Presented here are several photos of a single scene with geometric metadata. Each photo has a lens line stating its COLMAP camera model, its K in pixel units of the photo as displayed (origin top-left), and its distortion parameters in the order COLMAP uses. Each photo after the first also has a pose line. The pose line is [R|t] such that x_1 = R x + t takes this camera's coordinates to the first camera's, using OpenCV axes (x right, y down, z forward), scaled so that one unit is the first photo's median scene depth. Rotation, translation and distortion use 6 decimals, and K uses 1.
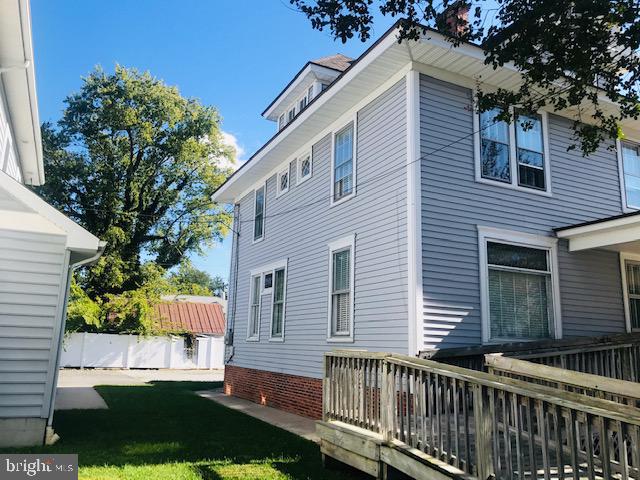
lens RADIAL K [[524.8, 0, 320.0], [0, 524.8, 240.0], [0, 0, 1]] dist [0.063141, -0.087319]
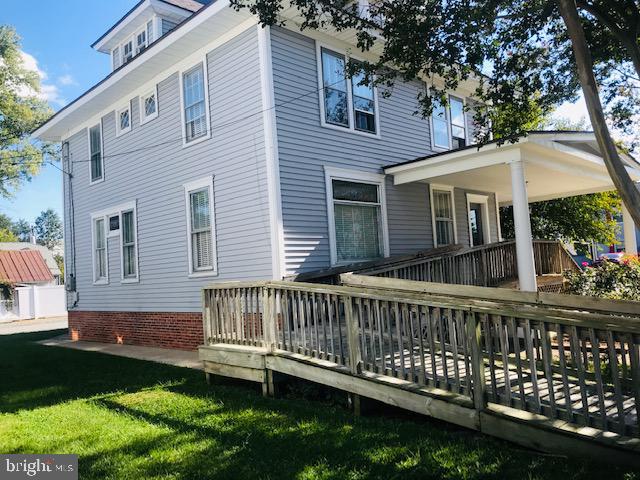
lens RADIAL K [[524.8, 0, 320.0], [0, 524.8, 240.0], [0, 0, 1]] dist [0.063141, -0.087319]
pose [[0.942983, -0.066574, 0.326114, -0.094801], [0.024267, 0.990936, 0.132124, -0.018650], [-0.331954, -0.116677, 0.936052, -0.086960]]
